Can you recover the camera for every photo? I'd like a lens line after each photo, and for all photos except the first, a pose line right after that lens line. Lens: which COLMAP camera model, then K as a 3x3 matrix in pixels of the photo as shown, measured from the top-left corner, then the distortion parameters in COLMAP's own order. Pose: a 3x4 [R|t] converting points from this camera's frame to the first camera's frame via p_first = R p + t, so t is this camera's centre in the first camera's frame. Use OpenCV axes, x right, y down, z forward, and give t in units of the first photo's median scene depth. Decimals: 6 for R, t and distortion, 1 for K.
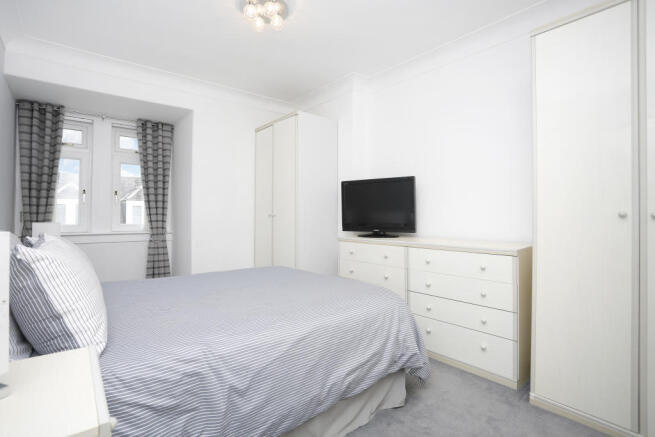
lens RADIAL K [[329.4, 0, 314.8], [0, 329.4, 215.1], [0, 0, 1]] dist [-0.032733, 0.000950]
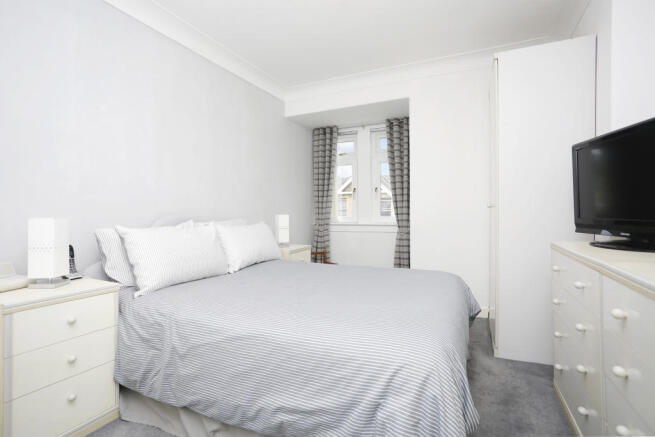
lens RADIAL K [[329.4, 0, 314.8], [0, 329.4, 215.1], [0, 0, 1]] dist [-0.032733, 0.000950]
pose [[0.411836, 0.007522, -0.911227, 0.413728], [0.011484, 0.999844, 0.013444, 0.006390], [0.911186, -0.016001, 0.411685, 0.374805]]
